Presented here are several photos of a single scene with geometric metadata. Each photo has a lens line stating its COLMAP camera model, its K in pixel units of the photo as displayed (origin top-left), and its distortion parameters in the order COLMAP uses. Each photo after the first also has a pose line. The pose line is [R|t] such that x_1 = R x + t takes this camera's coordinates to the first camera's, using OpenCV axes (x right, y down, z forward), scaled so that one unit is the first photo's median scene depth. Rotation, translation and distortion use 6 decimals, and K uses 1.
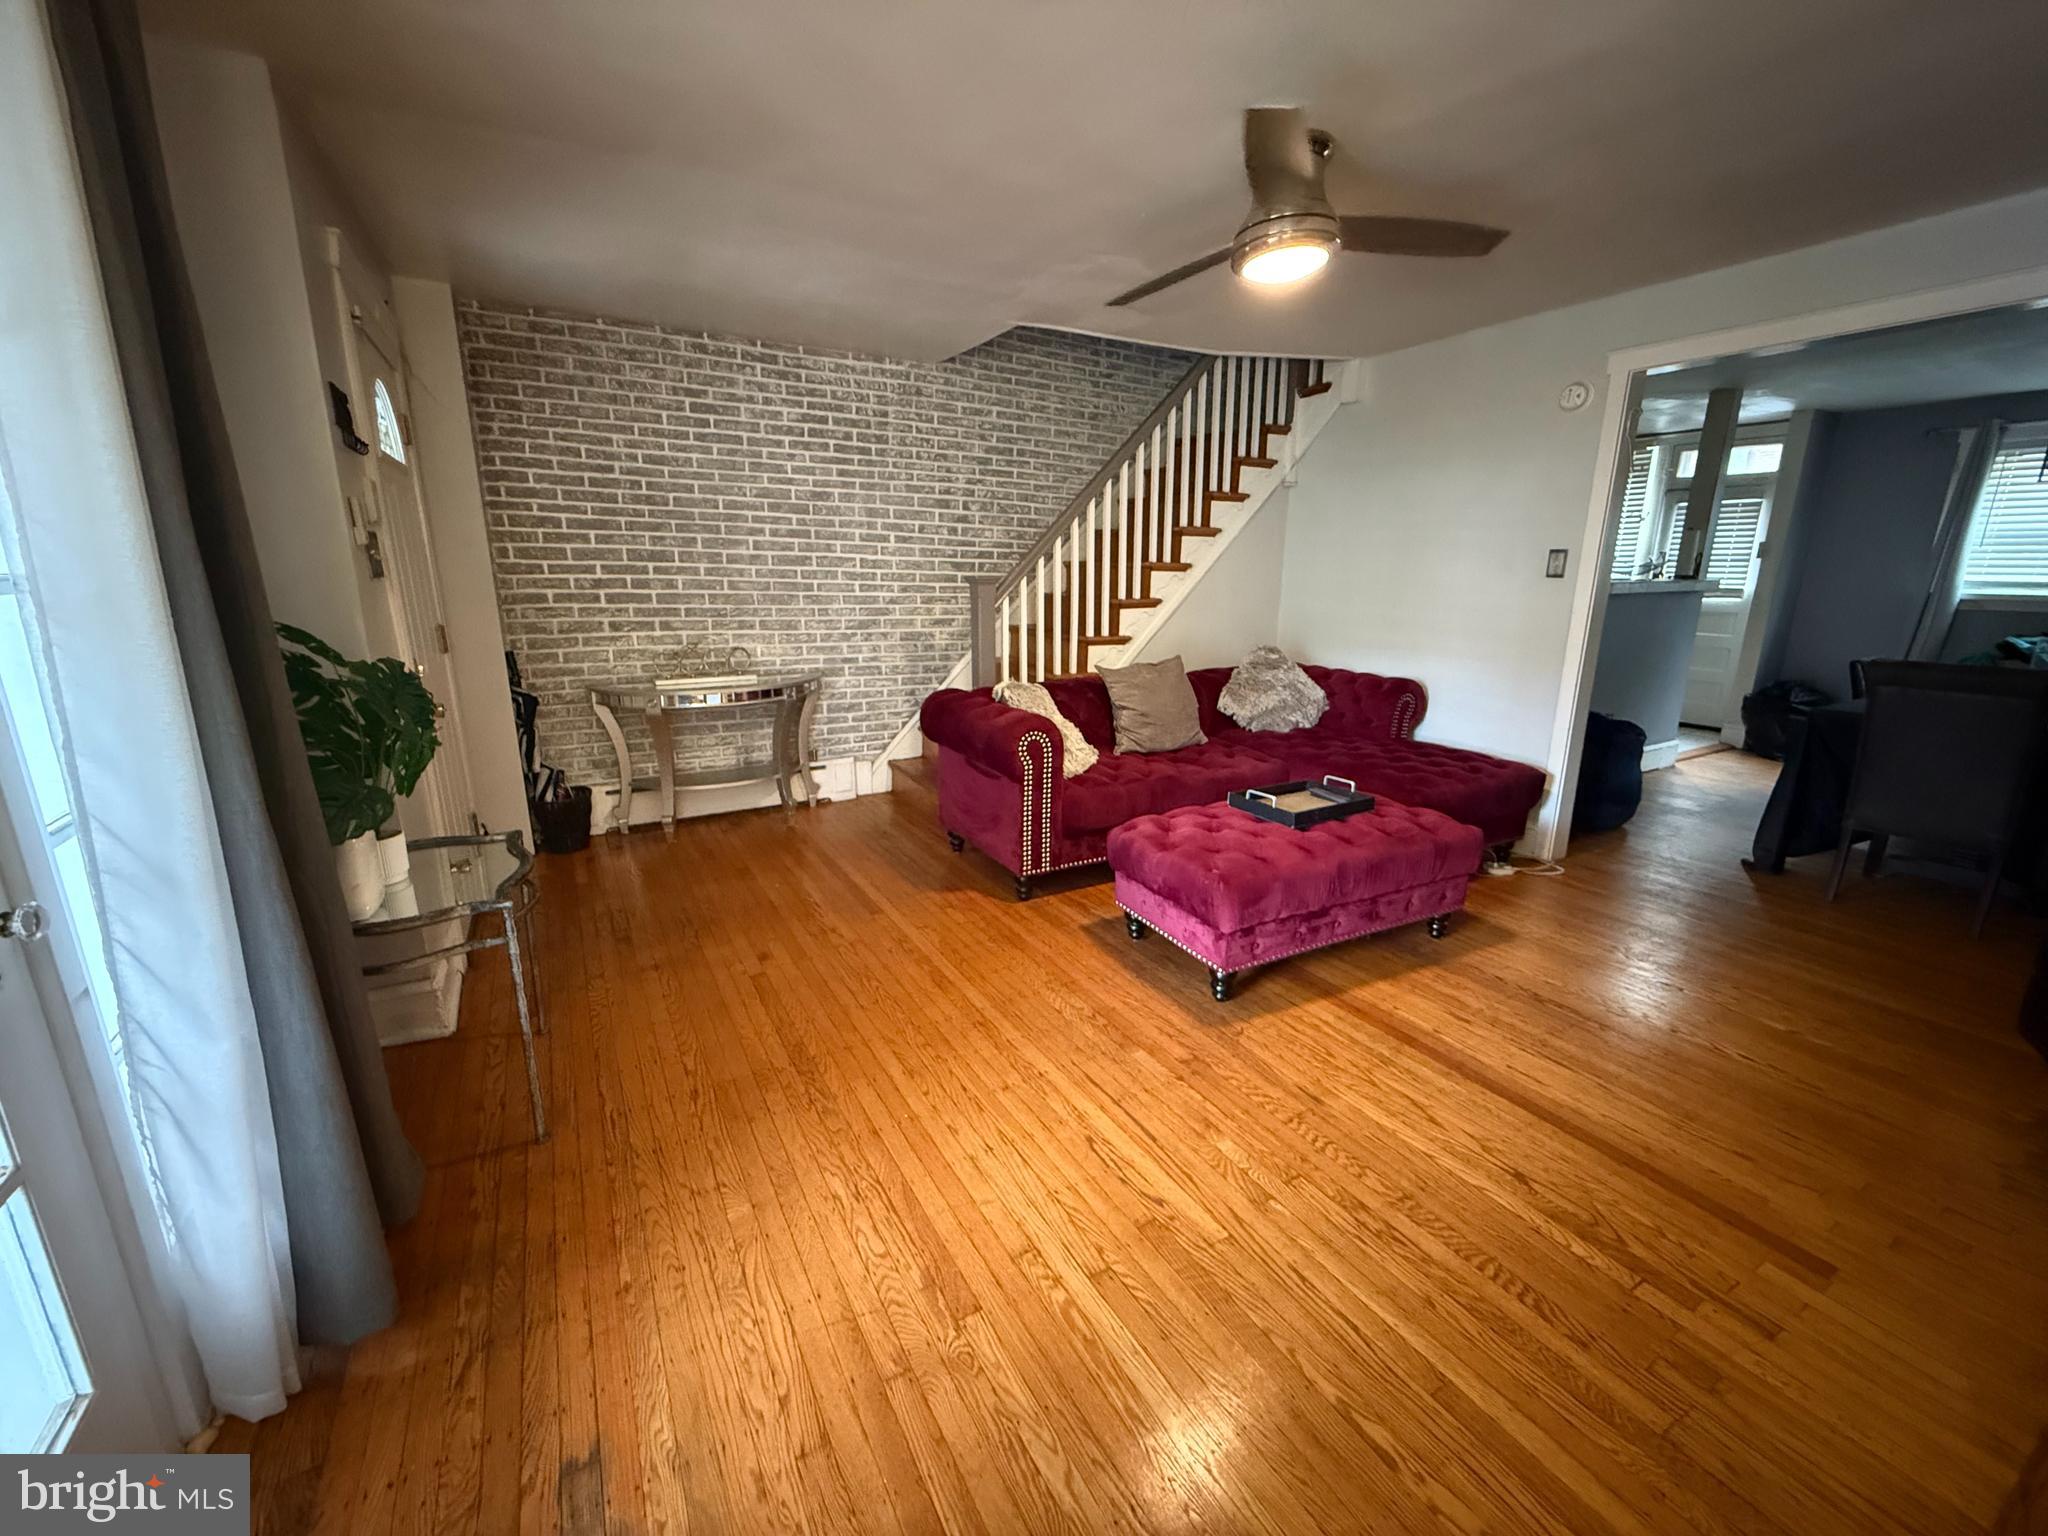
lens RADIAL K [[815.1, 0, 1016.6], [0, 815.1, 761.7], [0, 0, 1]] dist [0.003401, 0.000214]
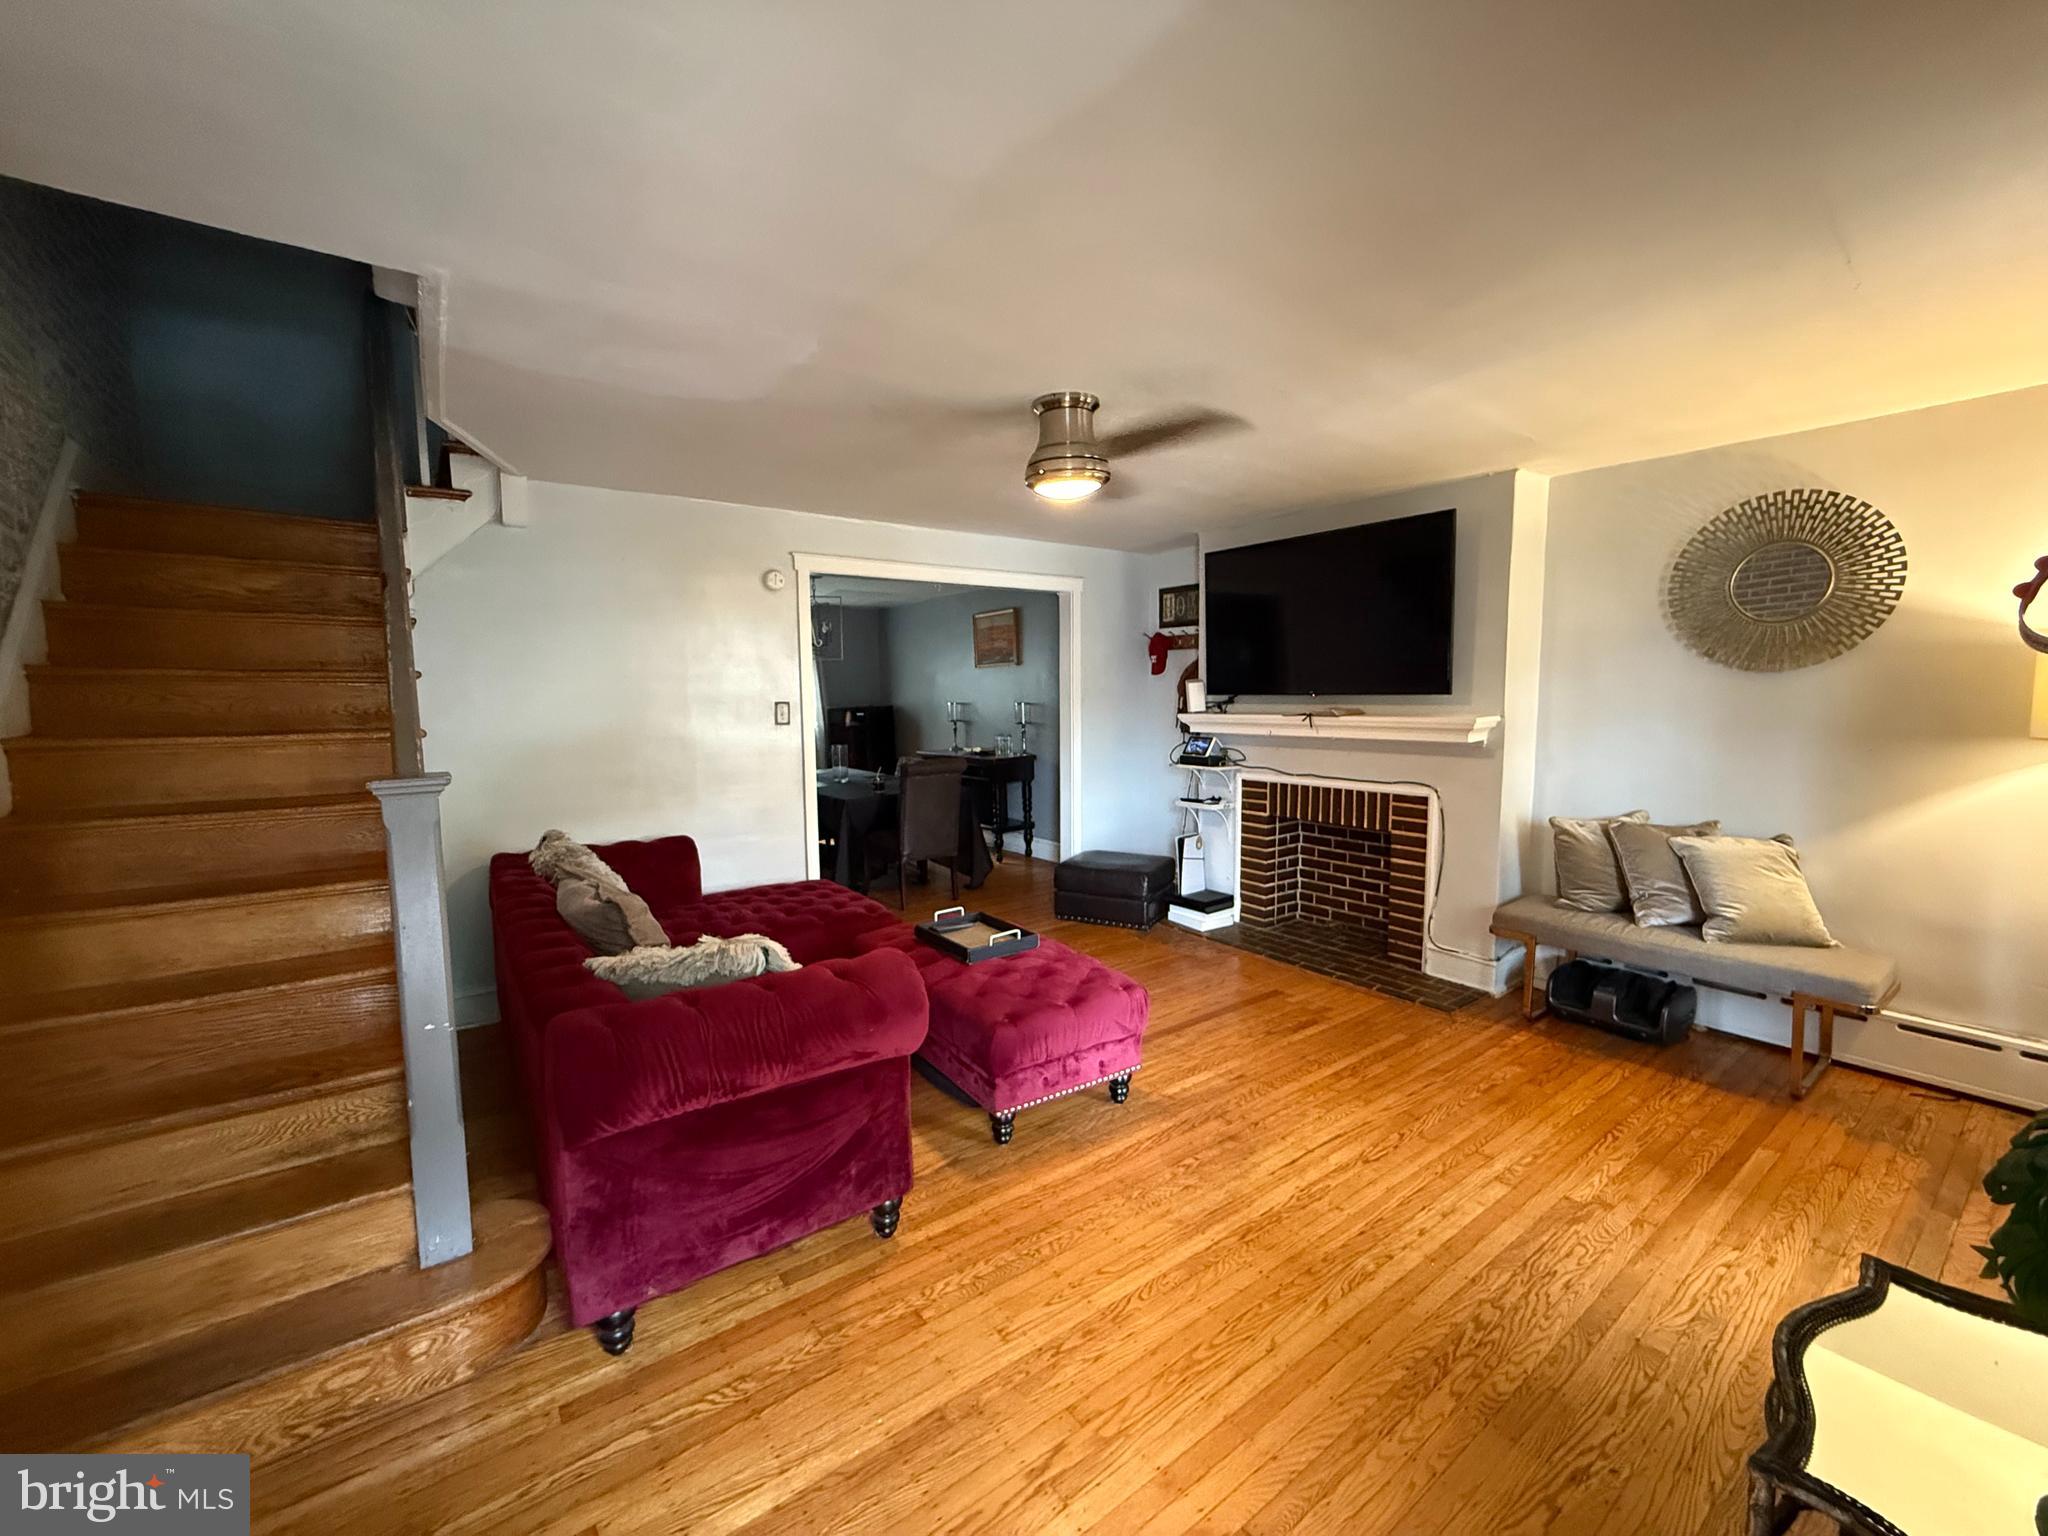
lens RADIAL K [[815.1, 0, 1019.1], [0, 815.1, 764.3], [0, 0, 1]] dist [0.003401, 0.000214]
pose [[-0.116109, -0.091500, 0.989013, -0.498436], [0.243288, 0.962794, 0.117636, -0.199713], [-0.962980, 0.254273, -0.089528, 0.694454]]
